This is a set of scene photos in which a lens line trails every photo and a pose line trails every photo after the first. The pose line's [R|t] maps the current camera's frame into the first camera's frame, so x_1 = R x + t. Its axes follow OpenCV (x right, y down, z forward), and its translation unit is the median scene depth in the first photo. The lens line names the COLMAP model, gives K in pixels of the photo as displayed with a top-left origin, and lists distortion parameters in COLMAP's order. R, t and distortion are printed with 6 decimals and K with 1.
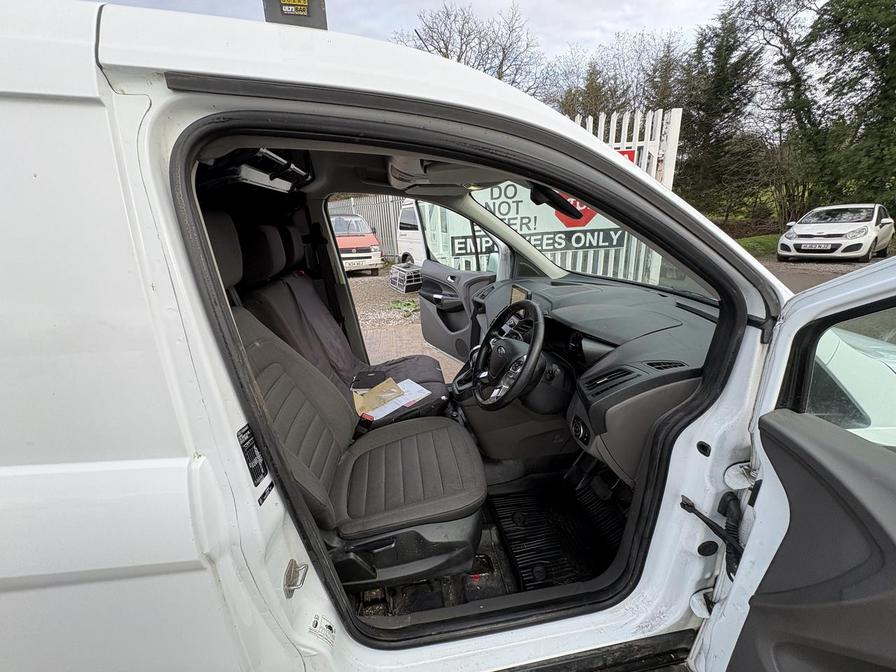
lens RADIAL K [[354.3, 0, 448.0], [0, 354.3, 336.0], [0, 0, 1]] dist [-0.000370, -0.000373]
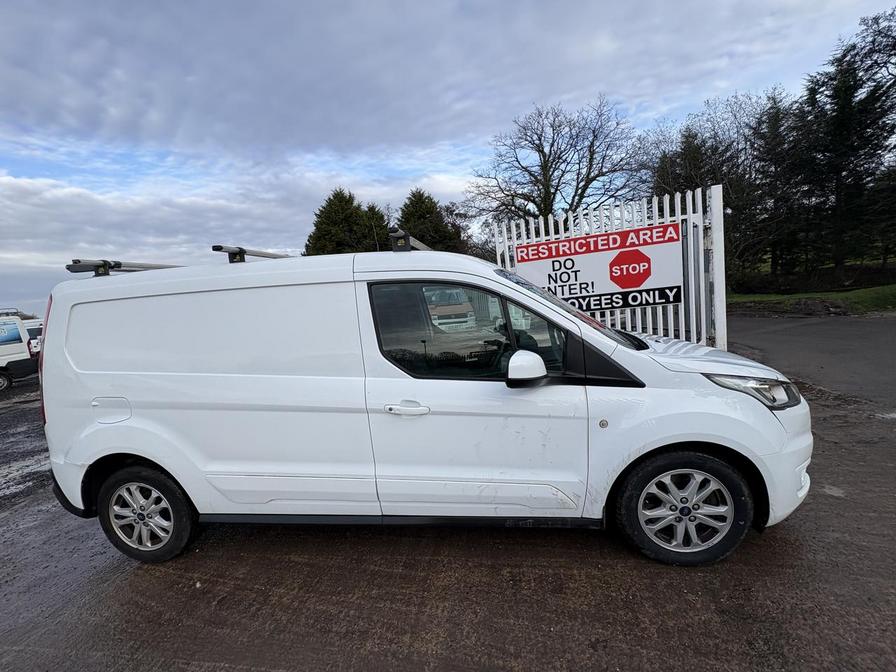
lens RADIAL K [[355.8, 0, 448.8], [0, 355.8, 336.7], [0, 0, 1]] dist [0.000420, -0.000289]
pose [[0.958577, -0.024315, -0.283793, 0.113431], [-0.026010, 0.984714, -0.172224, 0.063300], [0.283643, 0.172471, 0.943292, -0.233536]]
